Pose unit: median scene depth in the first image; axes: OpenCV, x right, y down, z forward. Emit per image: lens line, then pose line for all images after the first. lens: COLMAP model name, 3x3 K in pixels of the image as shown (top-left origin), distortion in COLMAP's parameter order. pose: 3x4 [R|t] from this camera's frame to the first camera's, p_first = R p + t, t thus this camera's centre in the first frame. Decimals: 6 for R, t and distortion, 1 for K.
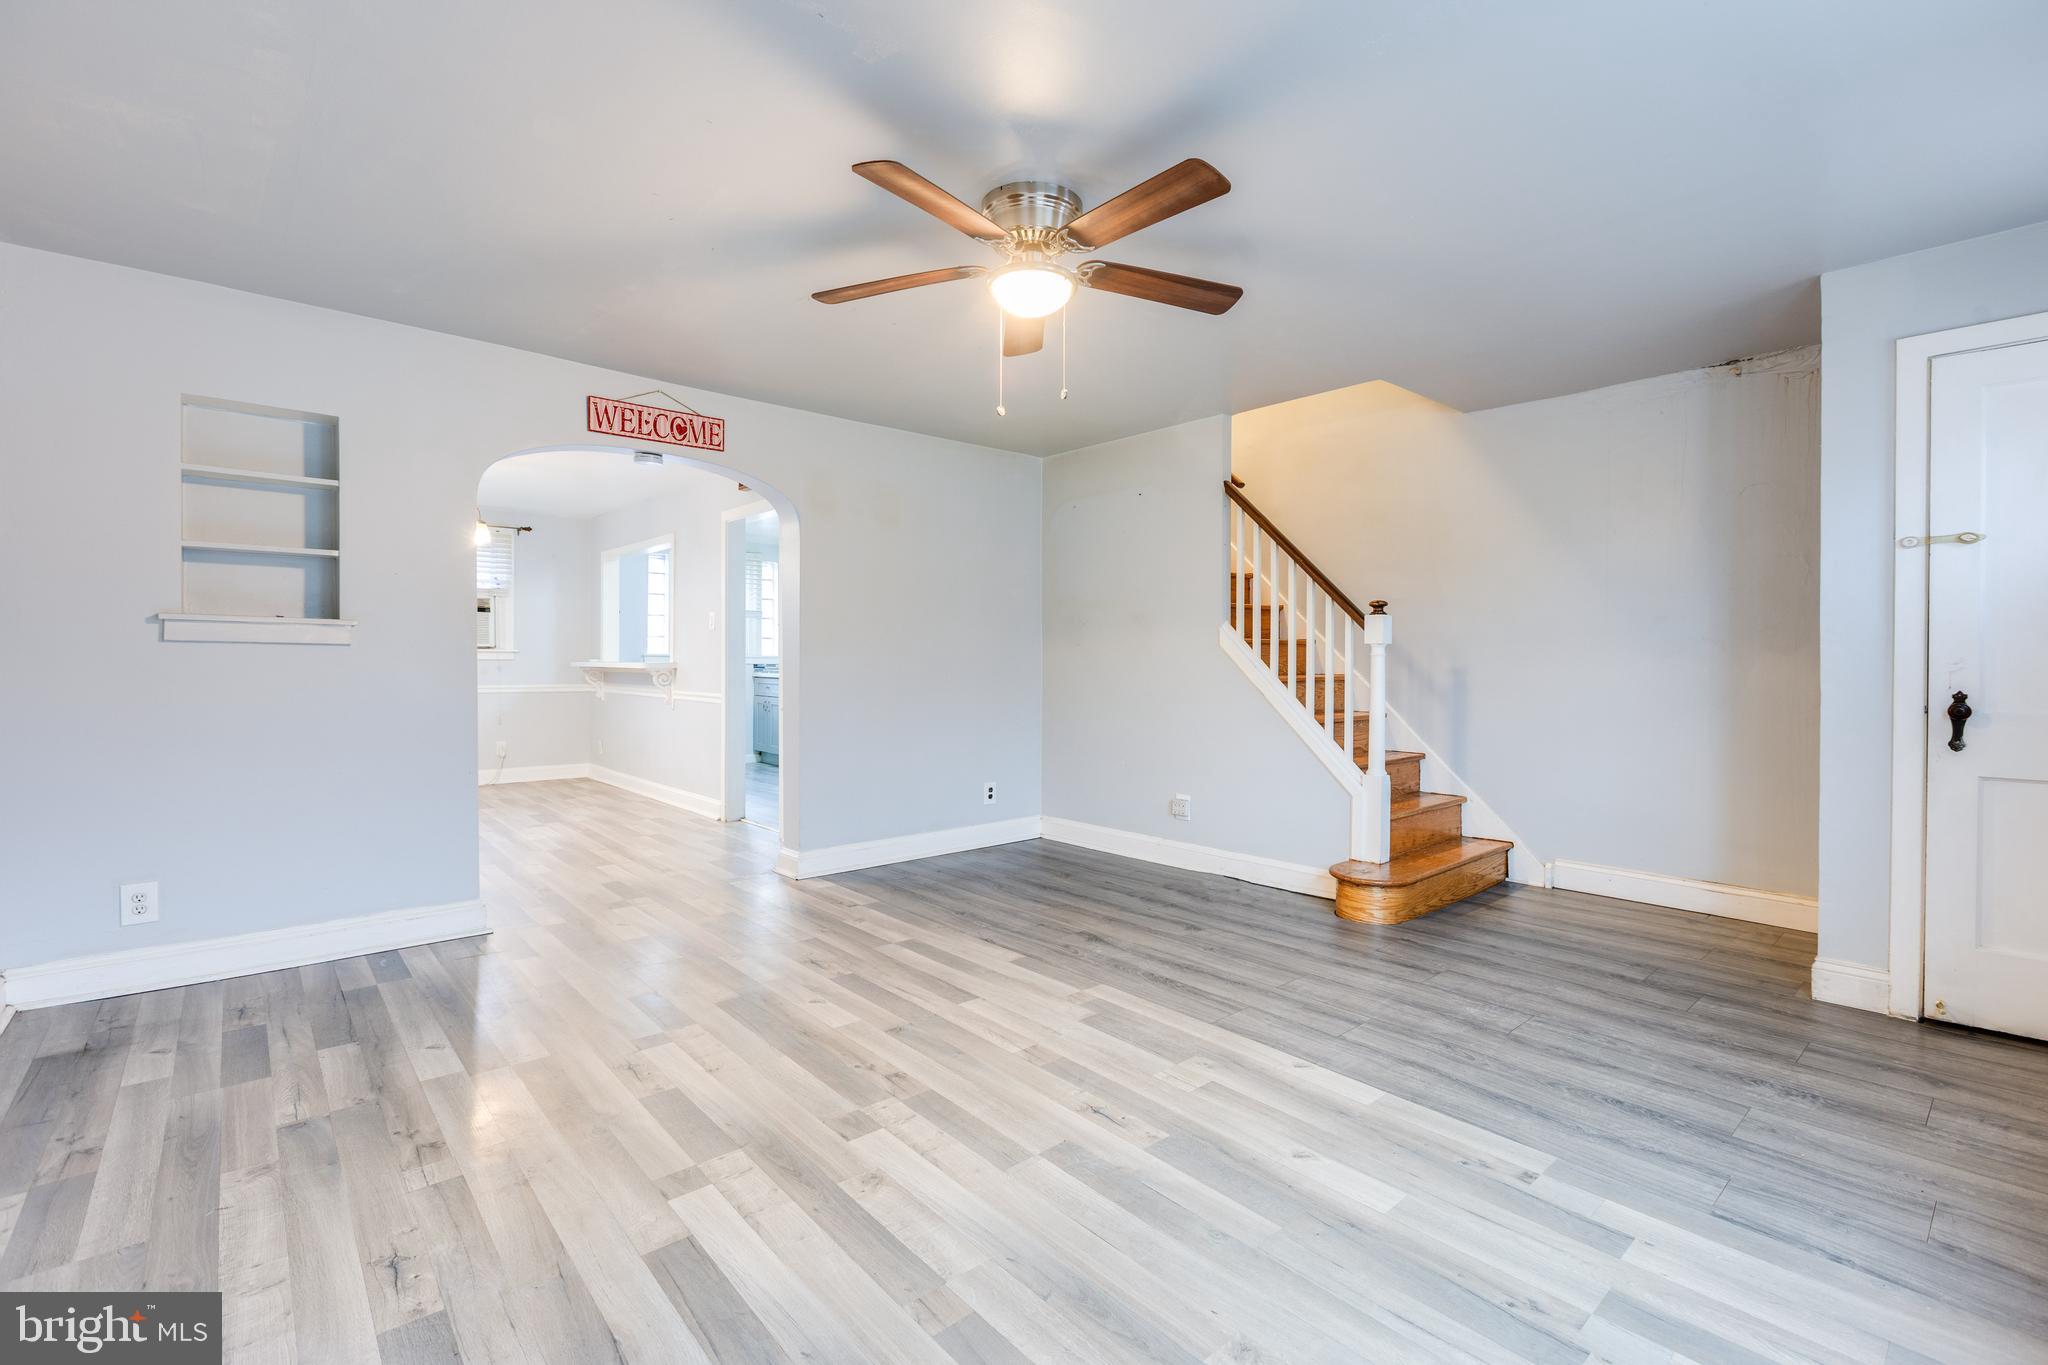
lens RADIAL K [[904.0, 0, 1018.7], [0, 904.0, 668.2], [0, 0, 1]] dist [-0.001187, -0.001240]
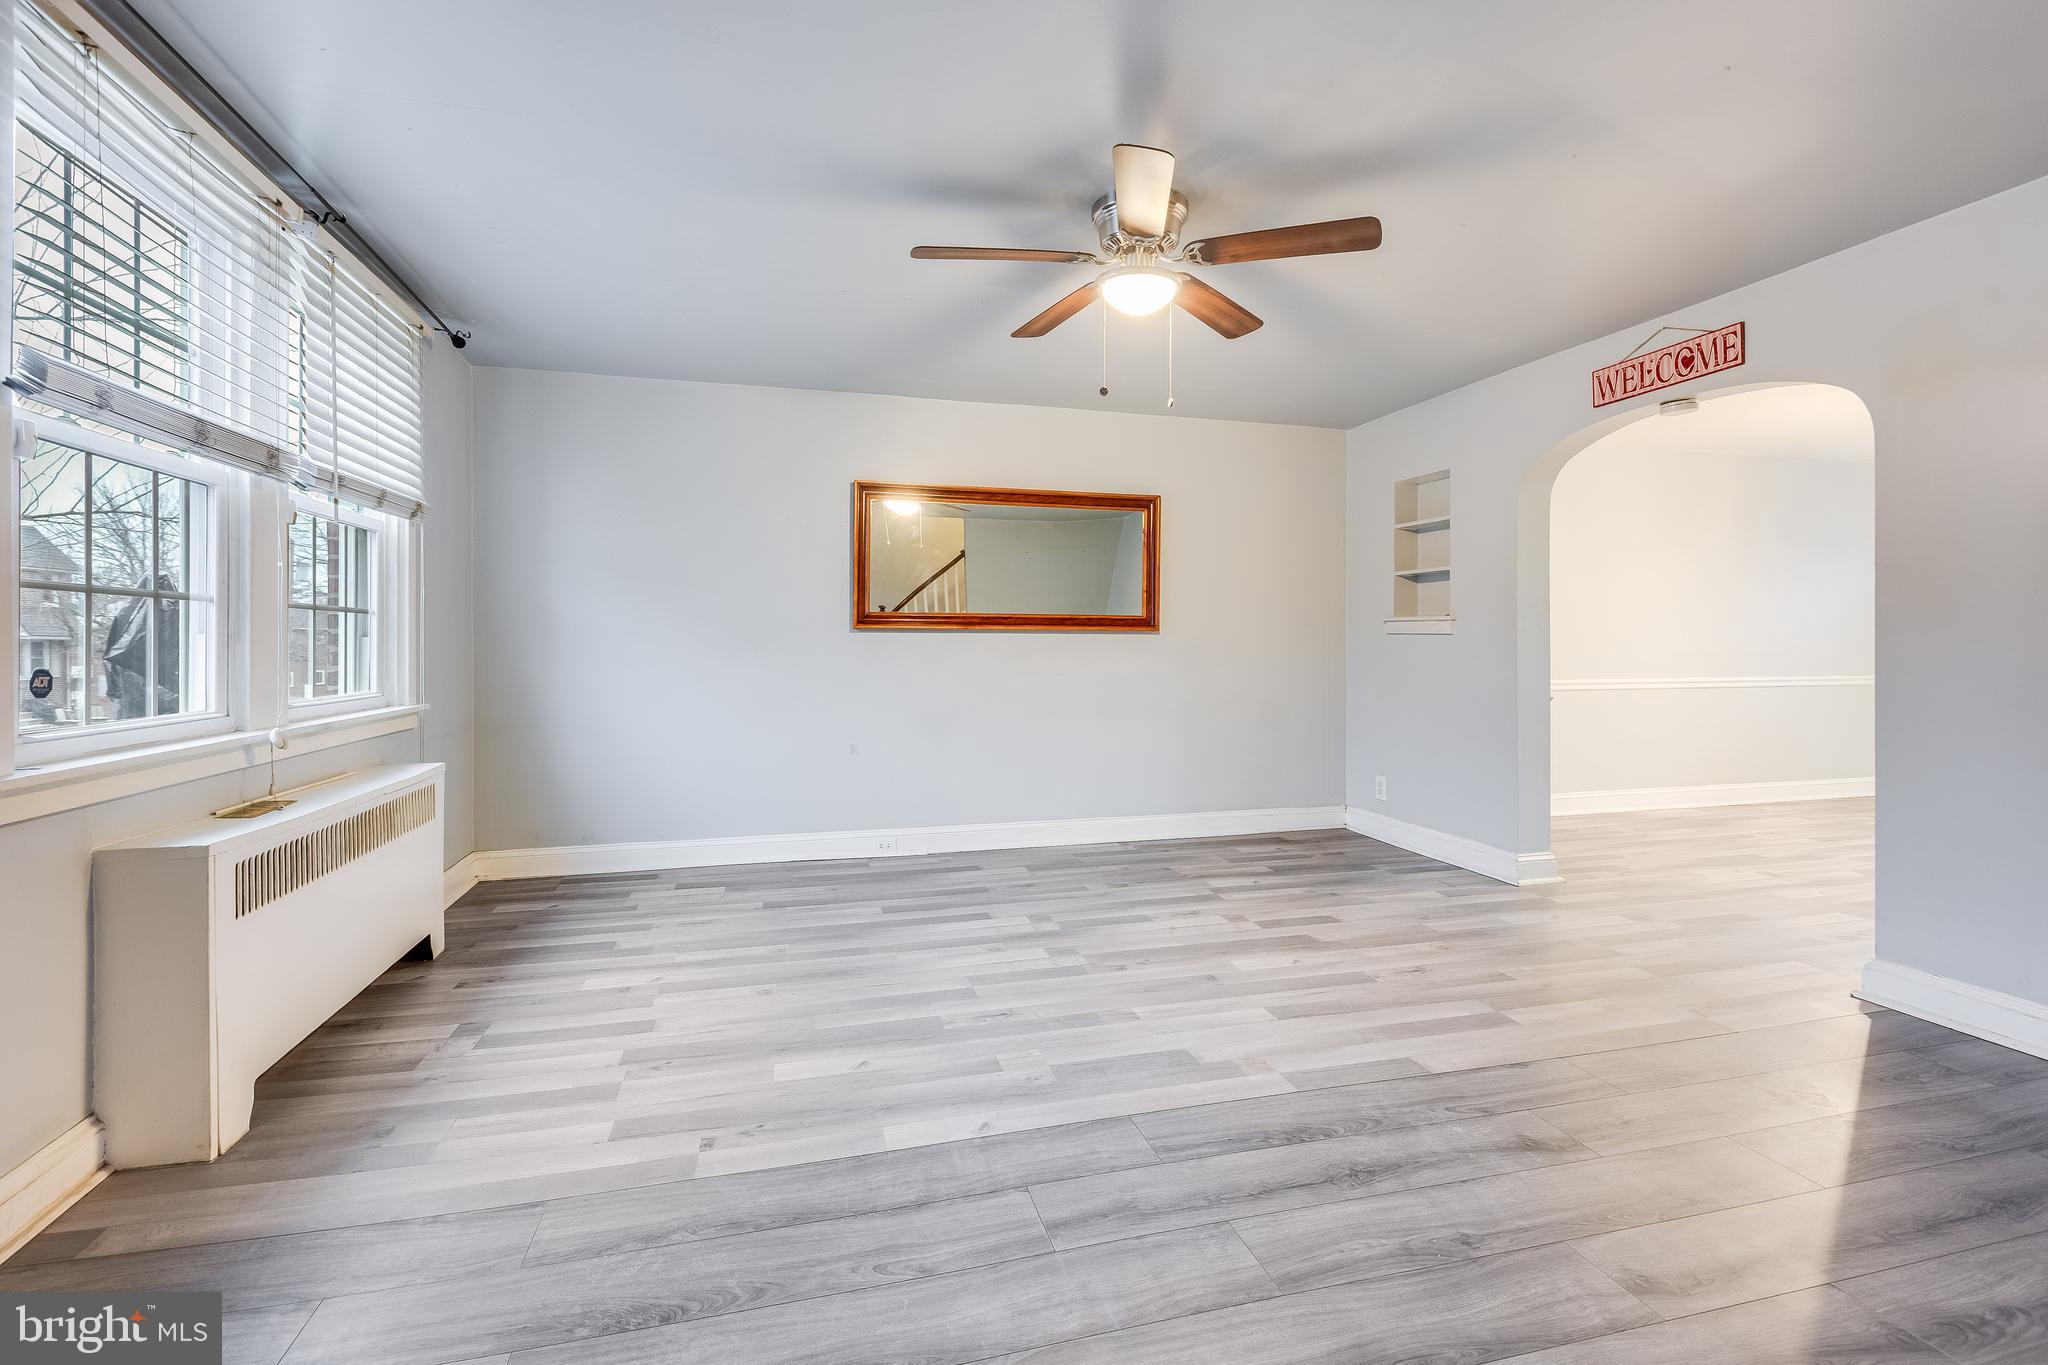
lens RADIAL K [[912.8, 0, 1028.6], [0, 912.8, 647.3], [0, 0, 1]] dist [-0.000682, 0.000290]
pose [[-0.439650, -0.000370, -0.898169, 0.868749], [-0.009373, 0.999947, 0.004176, -0.006671], [0.898120, 0.010255, -0.439630, 1.156773]]
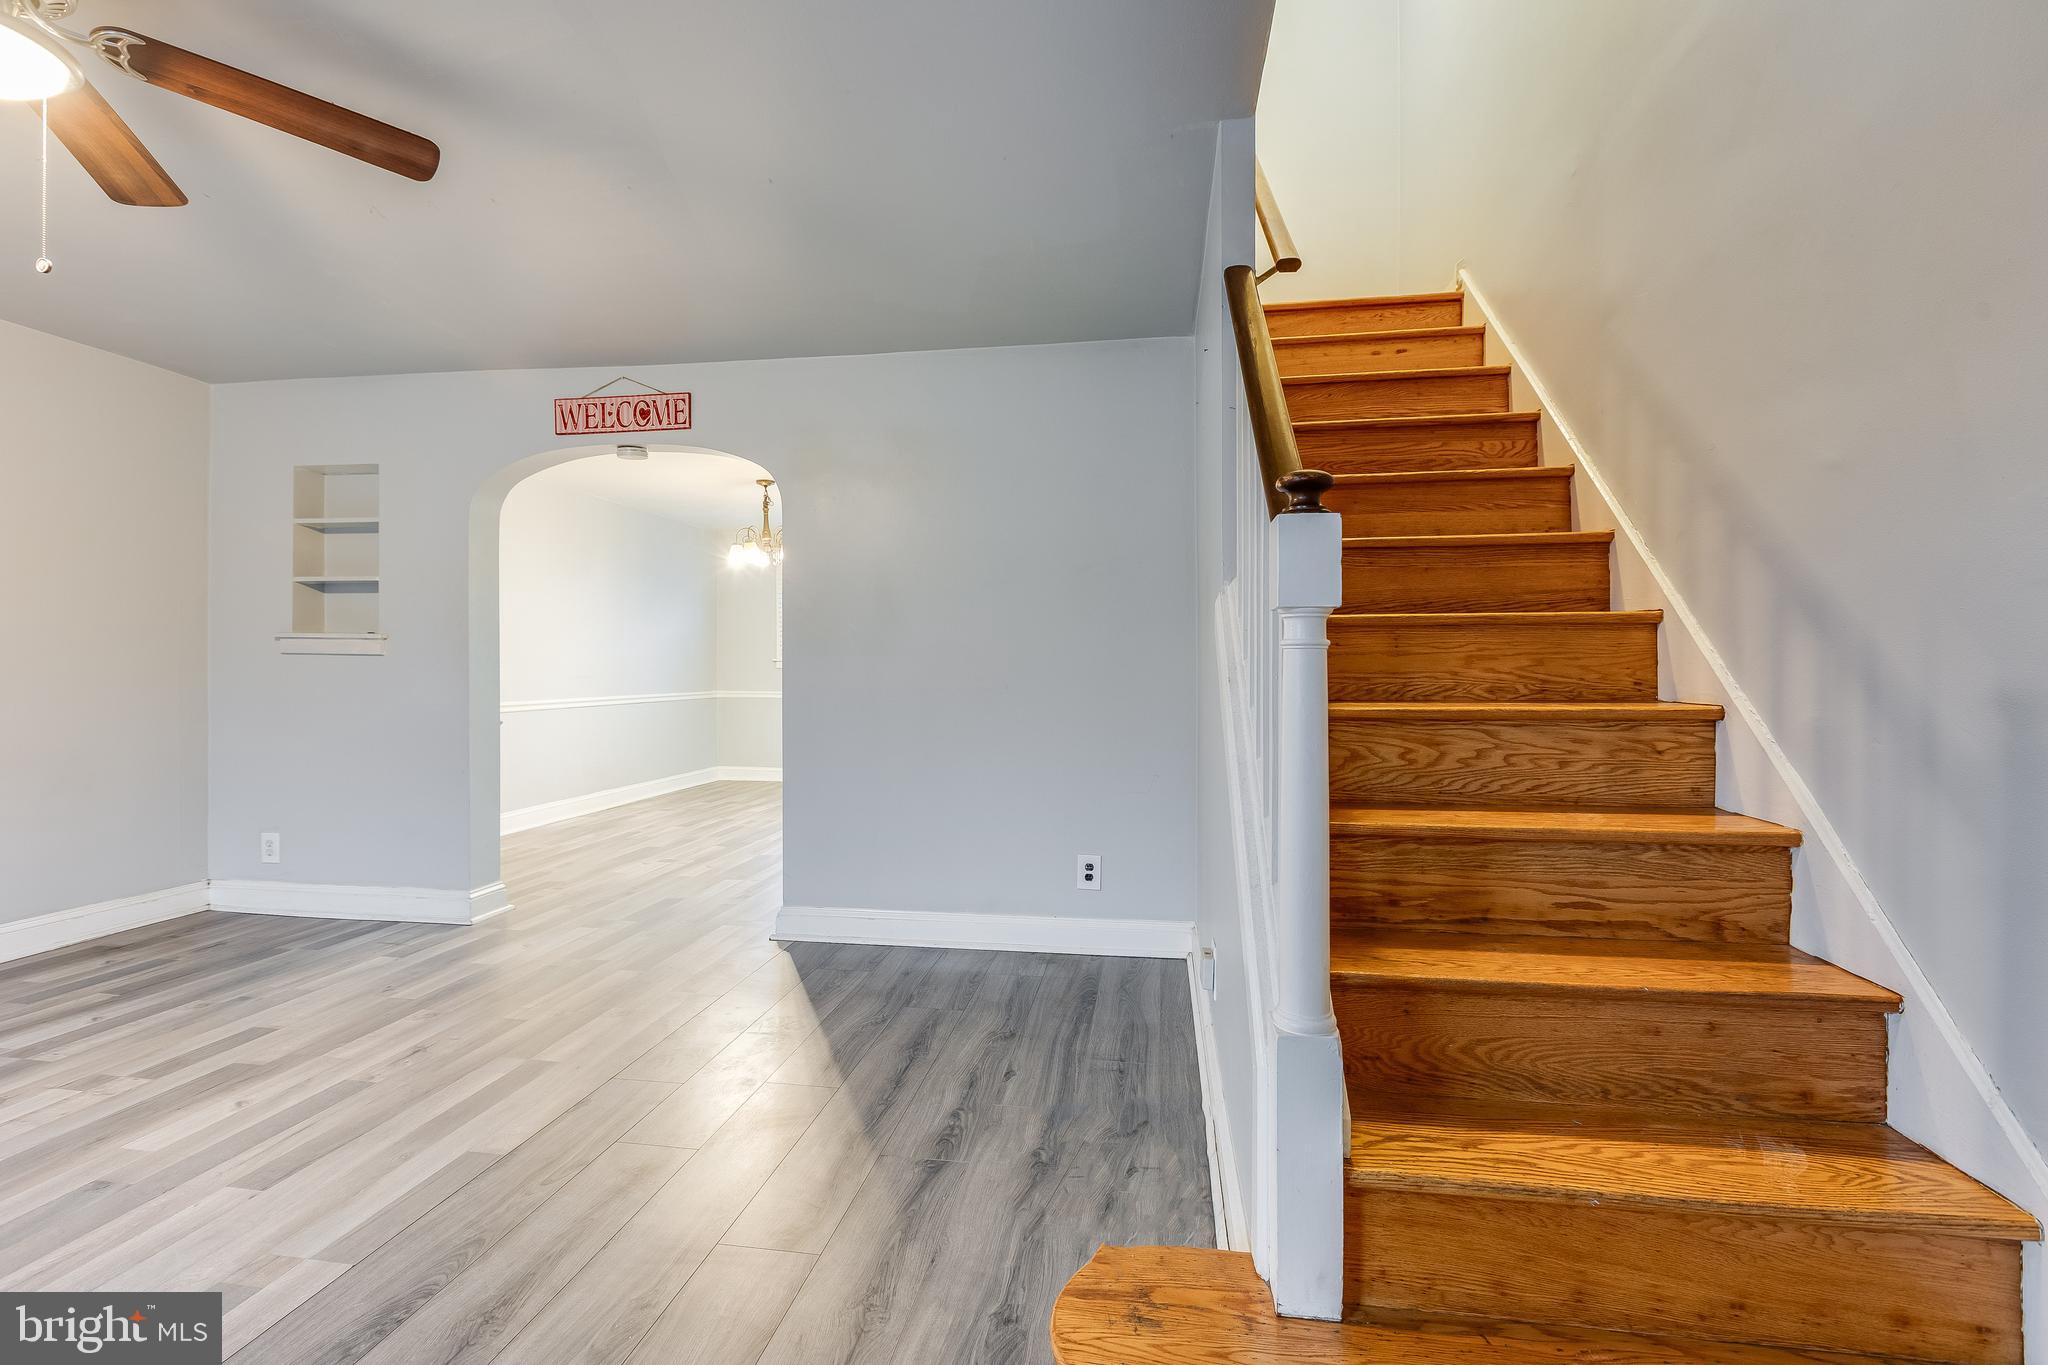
lens RADIAL K [[904.0, 0, 1018.7], [0, 904.0, 668.2], [0, 0, 1]] dist [-0.001187, -0.001240]
pose [[0.644744, -0.002903, -0.764393, 0.782413], [-0.006321, 0.999938, -0.009129, -0.003613], [0.764373, 0.010718, 0.644686, 0.981034]]
